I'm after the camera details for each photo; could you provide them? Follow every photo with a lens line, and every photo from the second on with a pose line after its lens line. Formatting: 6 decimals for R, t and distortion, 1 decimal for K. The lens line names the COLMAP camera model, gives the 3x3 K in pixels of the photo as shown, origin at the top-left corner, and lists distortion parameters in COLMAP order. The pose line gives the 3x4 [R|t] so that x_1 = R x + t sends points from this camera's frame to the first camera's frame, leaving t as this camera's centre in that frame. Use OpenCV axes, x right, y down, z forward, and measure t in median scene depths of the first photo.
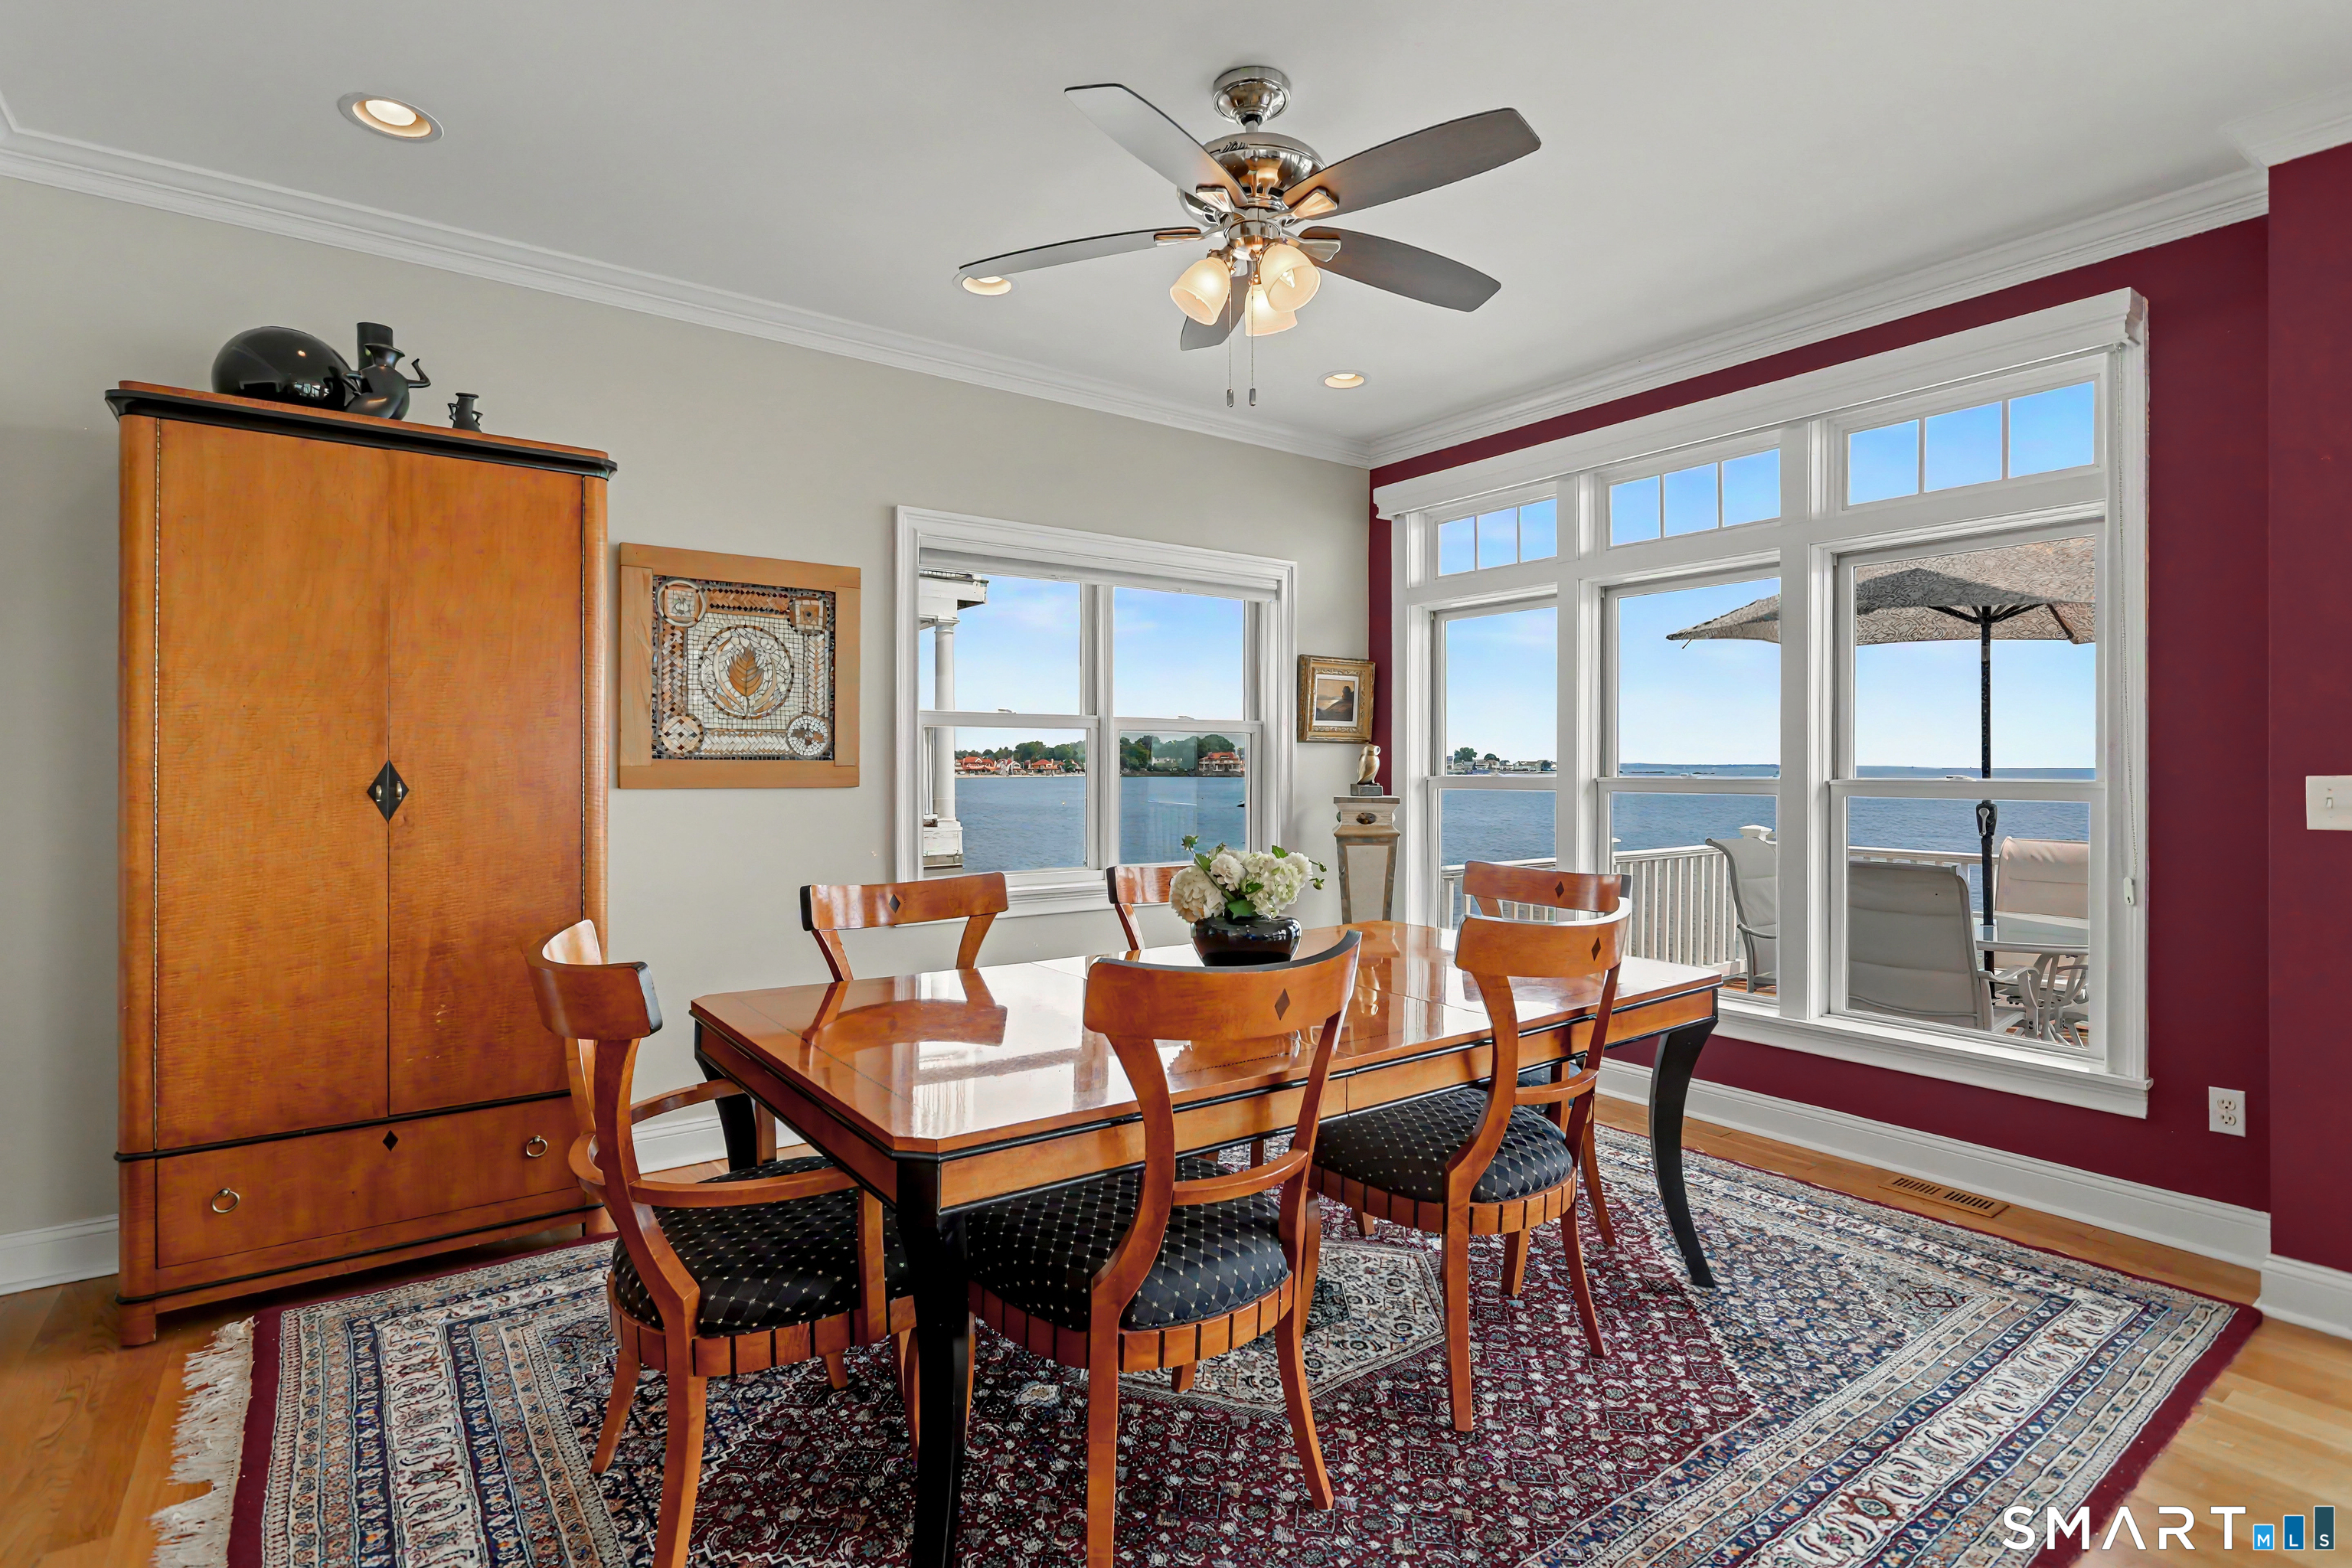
lens RADIAL K [[1136.6, 0, 1174.8], [0, 1136.6, 774.0], [0, 0, 1]] dist [-0.000553, 0.002338]
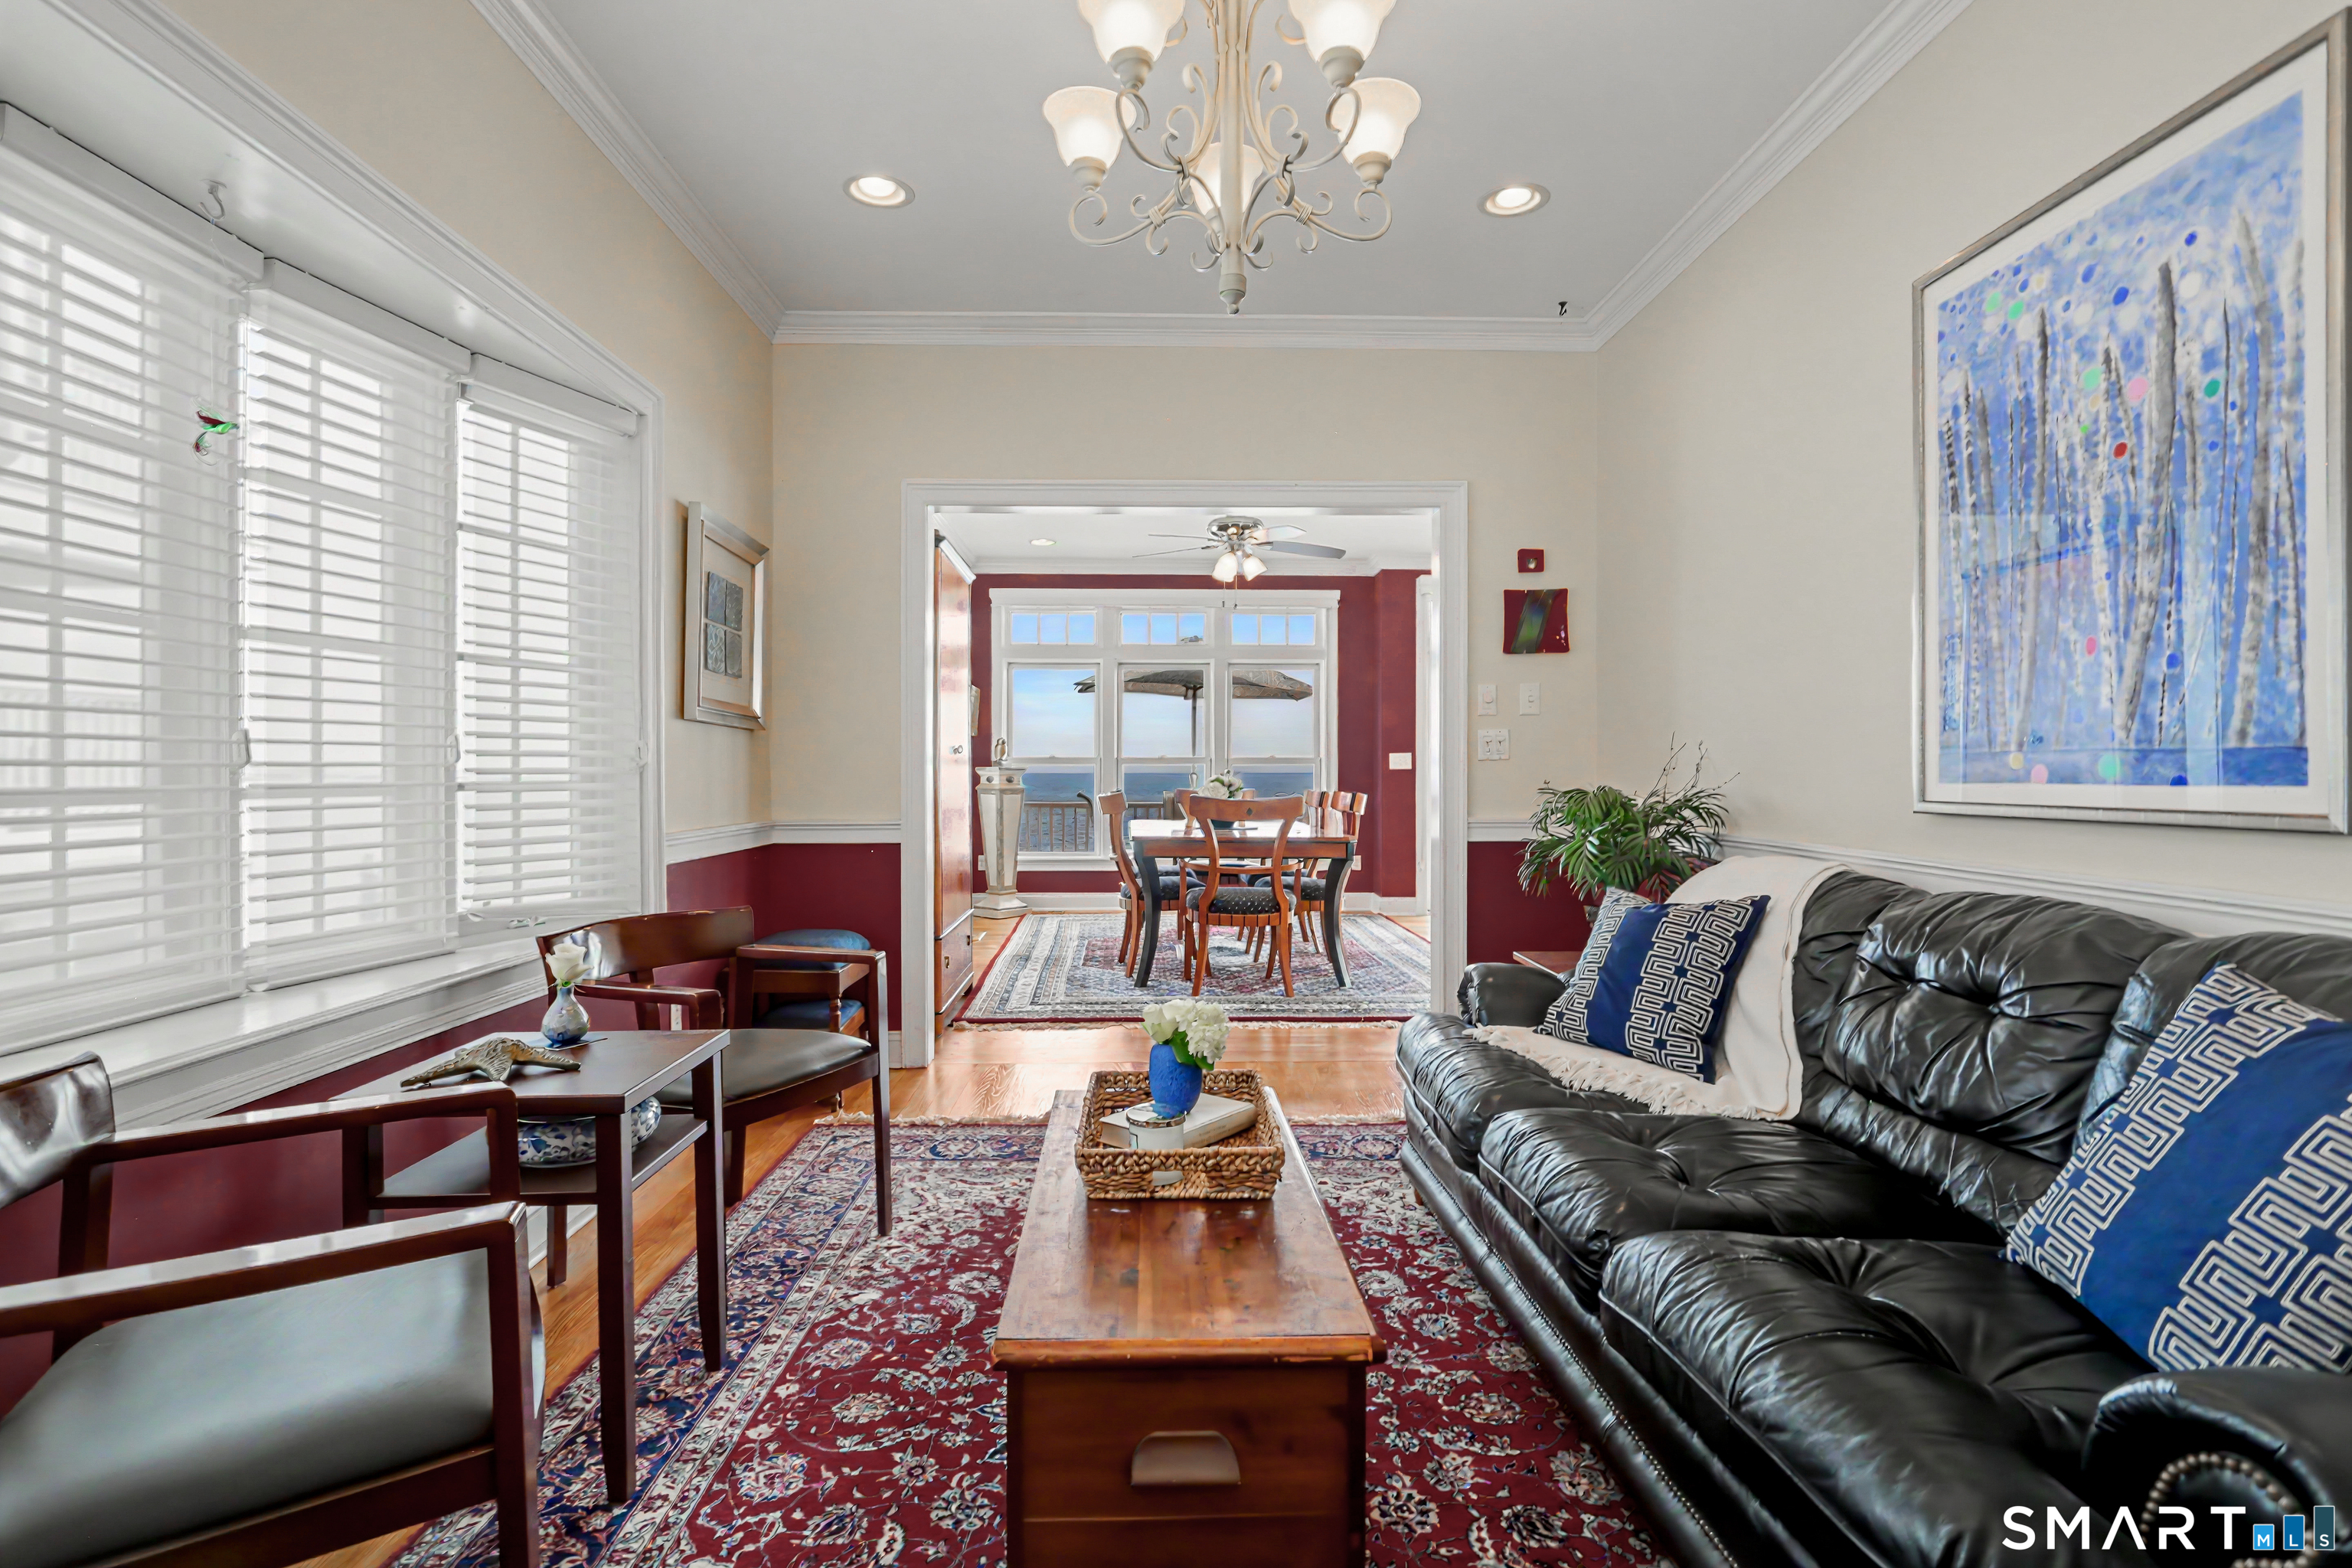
lens RADIAL K [[1136.6, 0, 1175.7], [0, 1136.6, 777.8], [0, 0, 1]] dist [-0.000553, 0.002338]
pose [[0.572255, -0.004291, 0.820065, -1.461520], [0.004367, 0.999988, 0.002185, 0.043320], [-0.820064, 0.002331, 0.572266, -0.279653]]
